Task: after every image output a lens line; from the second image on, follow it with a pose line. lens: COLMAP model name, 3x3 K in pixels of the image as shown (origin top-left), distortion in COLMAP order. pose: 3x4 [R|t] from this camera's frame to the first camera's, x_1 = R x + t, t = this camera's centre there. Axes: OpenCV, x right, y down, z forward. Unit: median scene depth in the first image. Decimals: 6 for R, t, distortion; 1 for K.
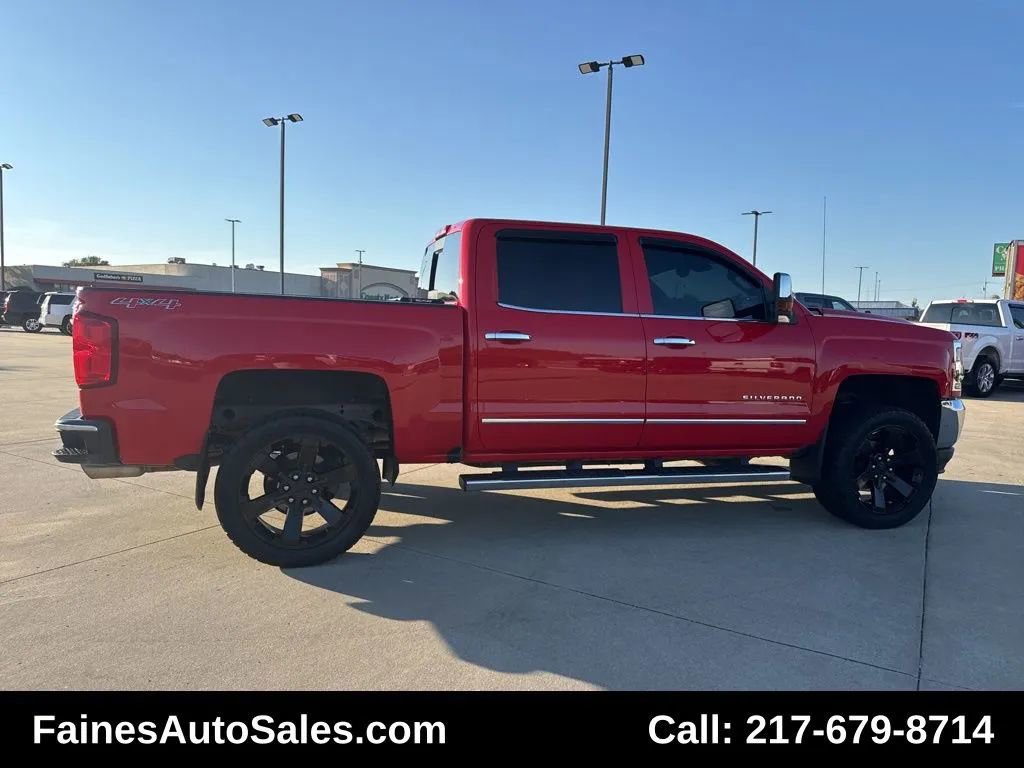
lens RADIAL K [[736.0, 0, 505.9], [0, 736.0, 385.9], [0, 0, 1]] dist [0.047177, -0.051026]
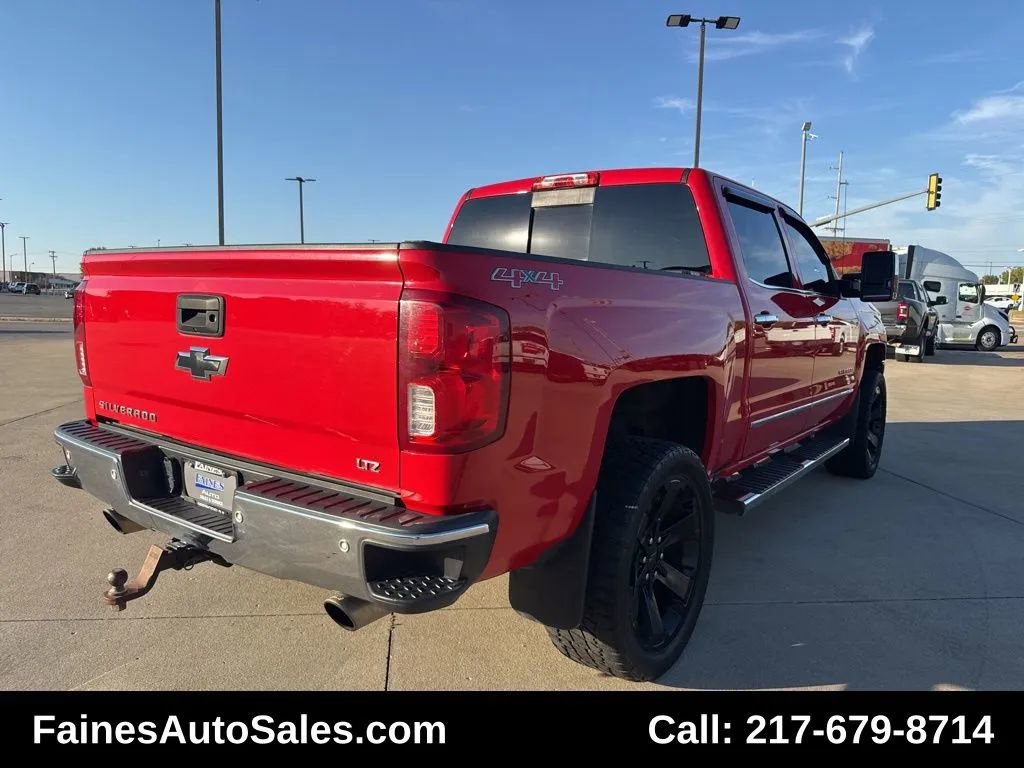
lens RADIAL K [[736.0, 0, 511.1], [0, 736.0, 378.4], [0, 0, 1]] dist [0.047177, -0.051026]
pose [[0.784352, -0.078109, 0.615379, -0.660032], [0.056482, 0.996913, 0.054545, -0.054977], [-0.617739, -0.008025, 0.786342, 0.471742]]
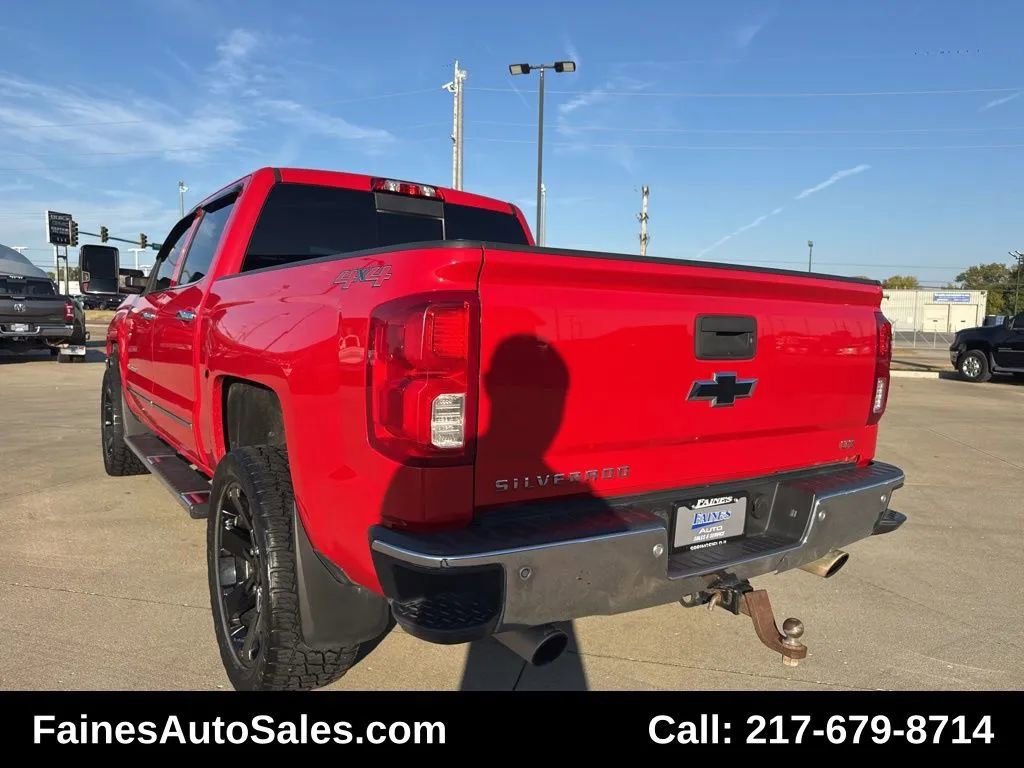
lens RADIAL K [[736.0, 0, 510.6], [0, 736.0, 374.6], [0, 0, 1]] dist [0.047177, -0.051026]
pose [[-0.325609, -0.107641, 0.939357, -0.901494], [0.053476, 0.989812, 0.131959, -0.125308], [-0.943991, 0.093200, -0.316535, 1.246153]]
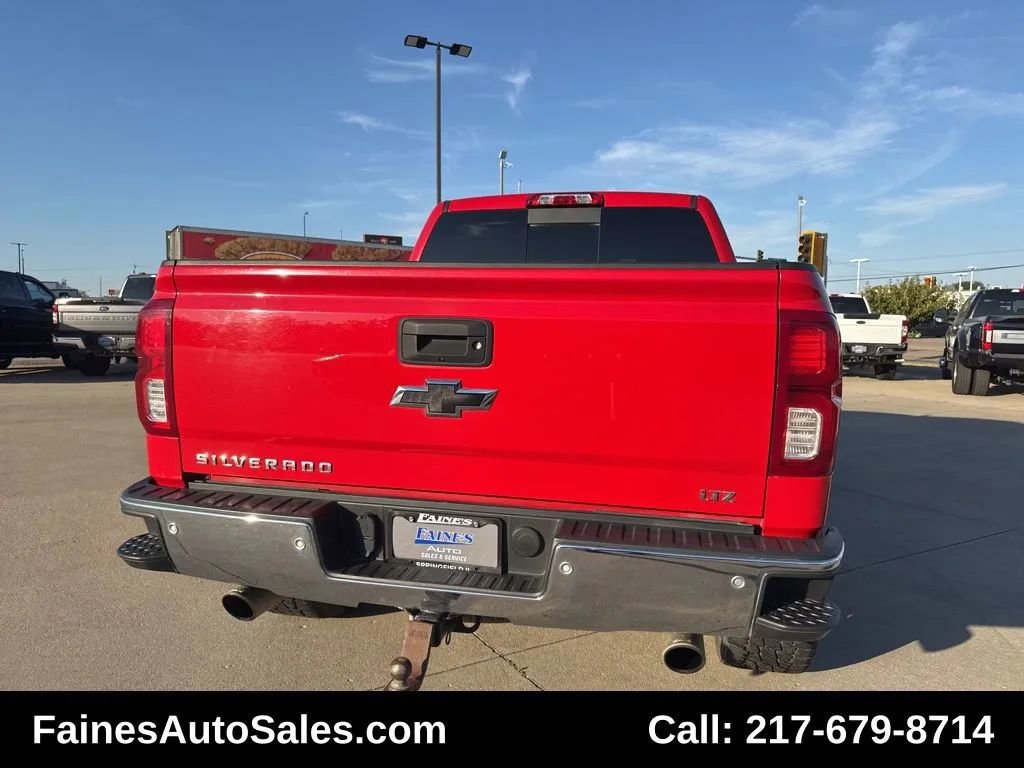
lens RADIAL K [[736.0, 0, 513.3], [0, 736.0, 375.2], [0, 0, 1]] dist [0.047177, -0.051026]
pose [[0.464089, -0.091818, 0.881017, -0.864940], [0.079126, 0.994934, 0.062009, -0.085082], [-0.882248, 0.040934, 0.469003, 0.750911]]
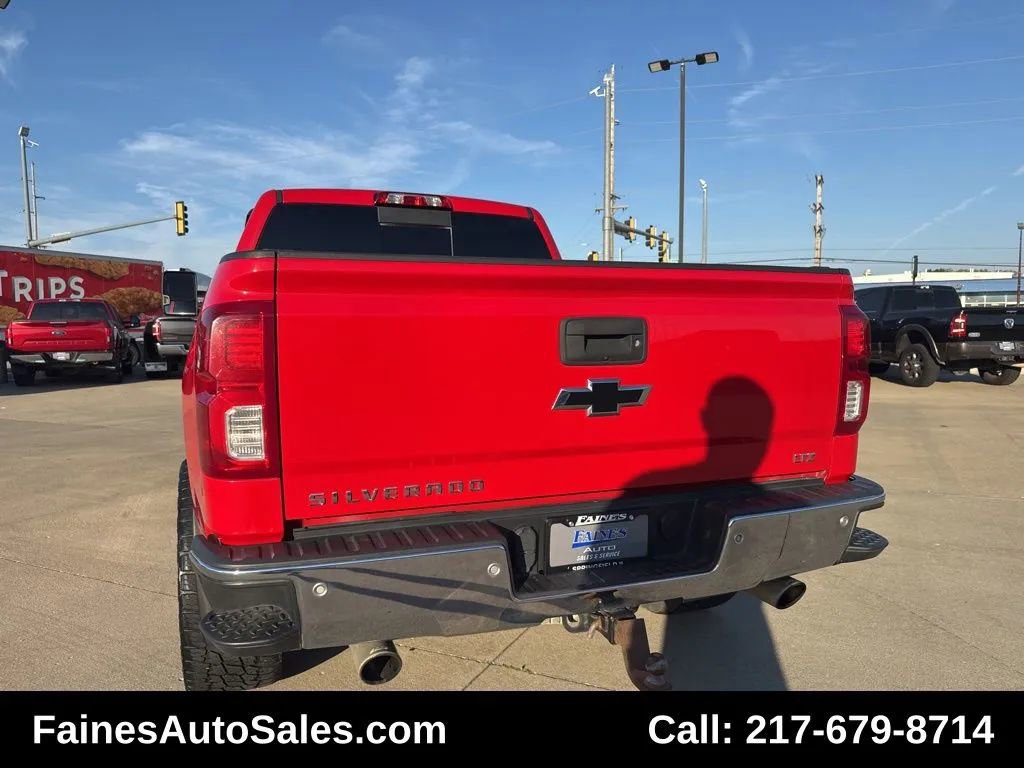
lens RADIAL K [[736.0, 0, 513.2], [0, 736.0, 379.7], [0, 0, 1]] dist [0.047177, -0.051026]
pose [[-0.107362, -0.102274, 0.988946, -0.924182], [0.097901, 0.988773, 0.112884, -0.111214], [-0.989388, 0.108939, -0.096144, 1.069839]]
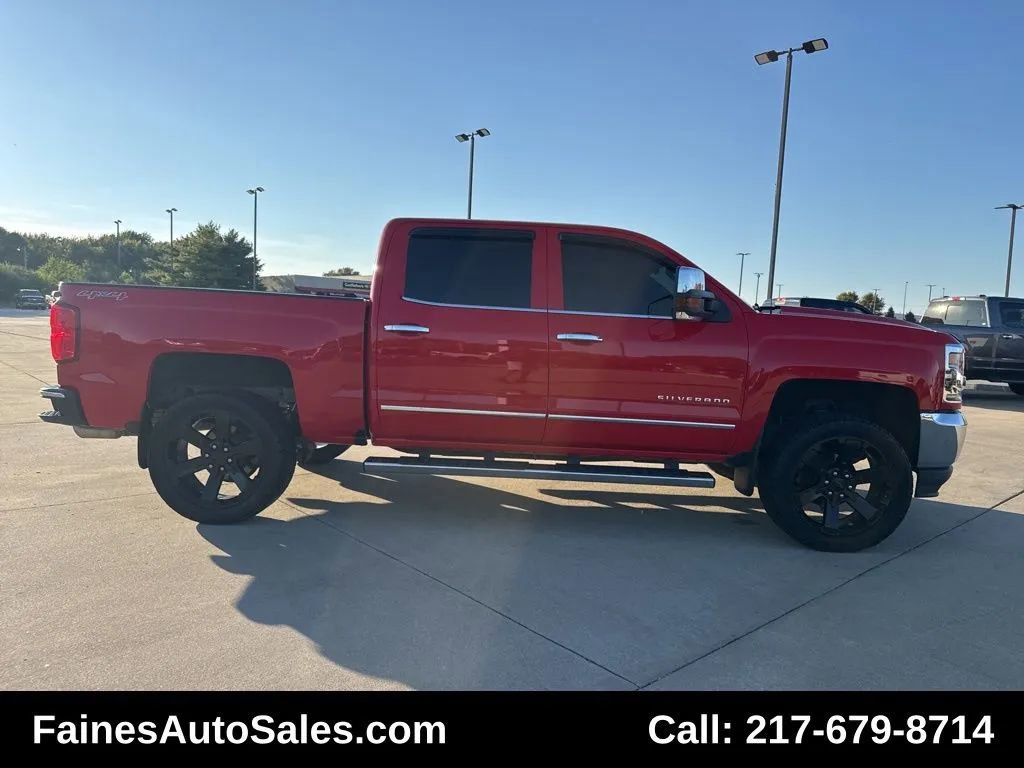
lens RADIAL K [[736.0, 0, 508.0], [0, 736.0, 392.9], [0, 0, 1]] dist [0.047177, -0.051026]
pose [[0.953668, 0.040336, -0.298145, 0.417790], [-0.040371, 0.999166, 0.006042, 0.011867], [0.298141, 0.006274, 0.954501, 0.027211]]
